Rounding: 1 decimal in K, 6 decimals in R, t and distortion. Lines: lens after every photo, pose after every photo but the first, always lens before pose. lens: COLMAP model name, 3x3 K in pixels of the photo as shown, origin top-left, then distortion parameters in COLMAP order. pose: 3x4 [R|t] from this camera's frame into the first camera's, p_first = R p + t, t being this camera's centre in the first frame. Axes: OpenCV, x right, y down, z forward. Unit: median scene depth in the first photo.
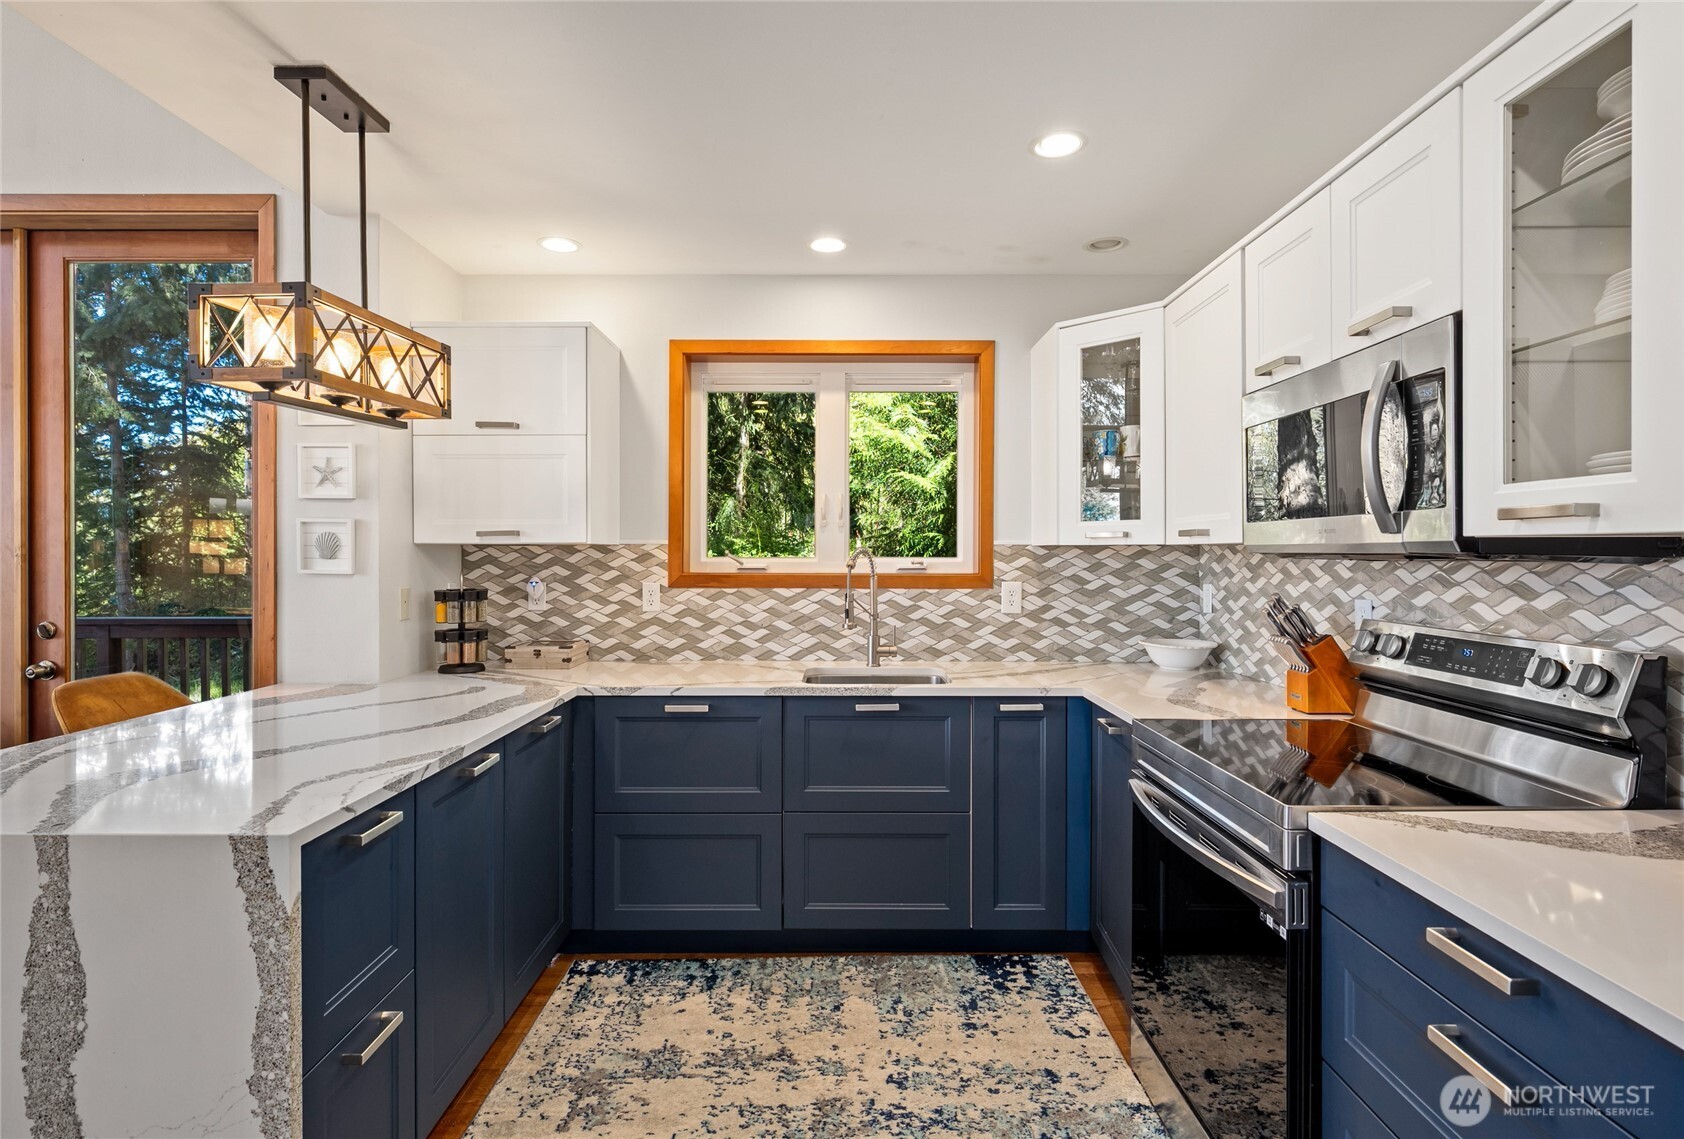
lens RADIAL K [[848.8, 0, 837.8], [0, 848.8, 555.3], [0, 0, 1]] dist [-0.011864, -0.001010]
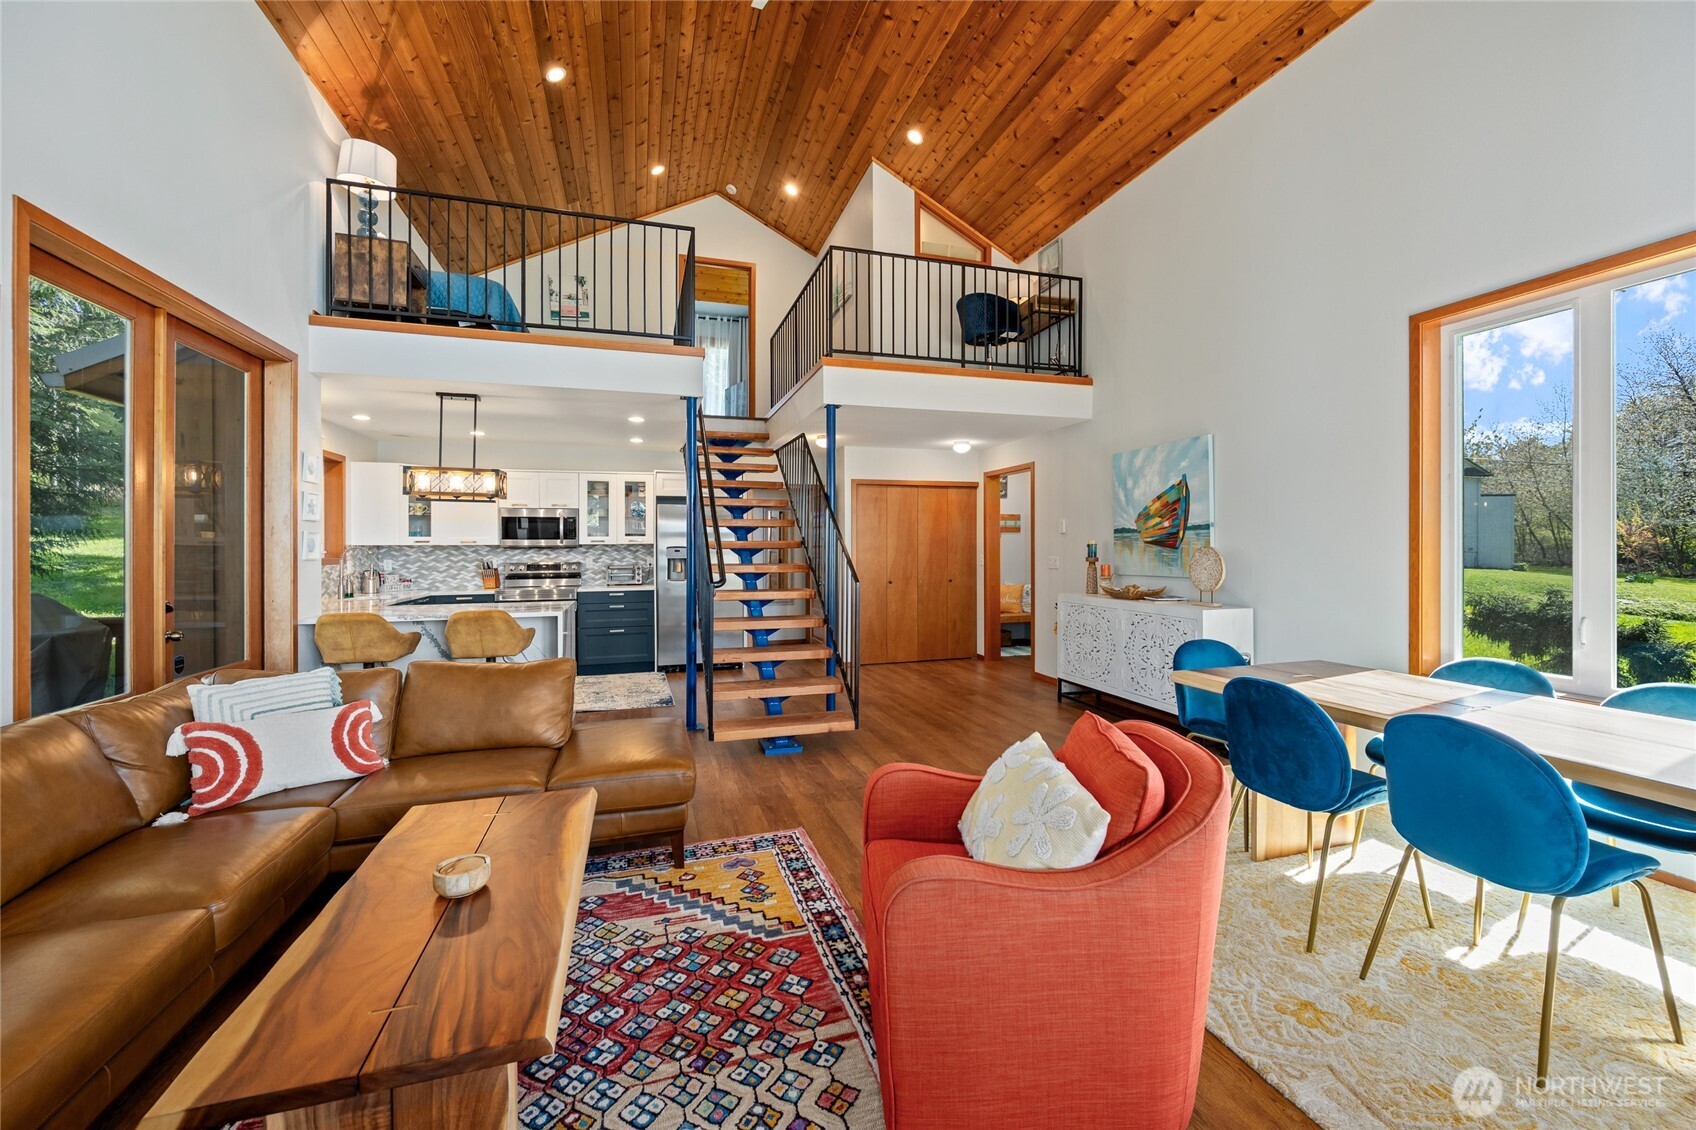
lens RADIAL K [[689.3, 0, 864.0], [0, 689.3, 541.0], [0, 0, 1]] dist [-0.001454, -0.000456]
pose [[-0.307307, 0.008532, 0.951572, -2.198432], [0.009002, 0.999941, -0.006058, 0.001545], [-0.951568, 0.006705, -0.307365, 0.245408]]
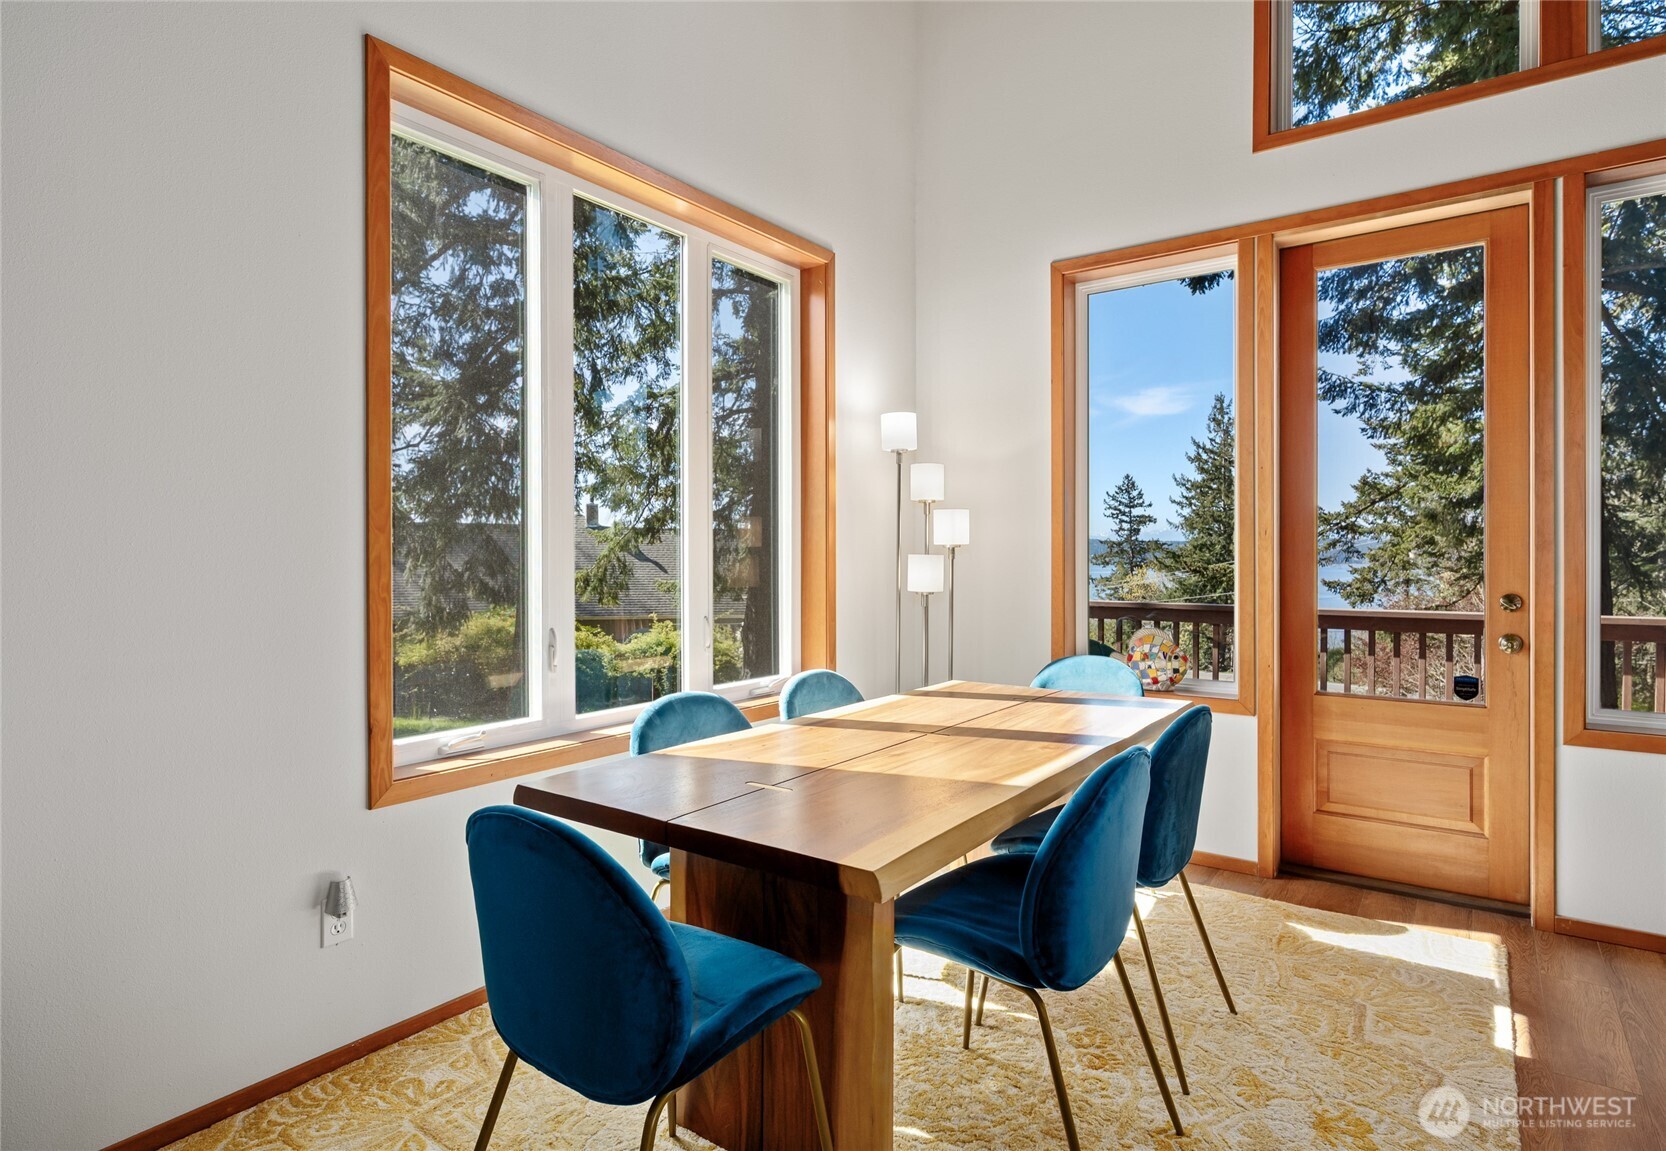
lens RADIAL K [[886.5, 0, 871.5], [0, 886.5, 557.7], [0, 0, 1]] dist [-0.005529, 0.004188]
pose [[-0.570423, -0.000436, -0.821351, -1.019432], [-0.004033, 0.999989, 0.002270, 0.037202], [0.821341, 0.004608, -0.570418, -0.253345]]
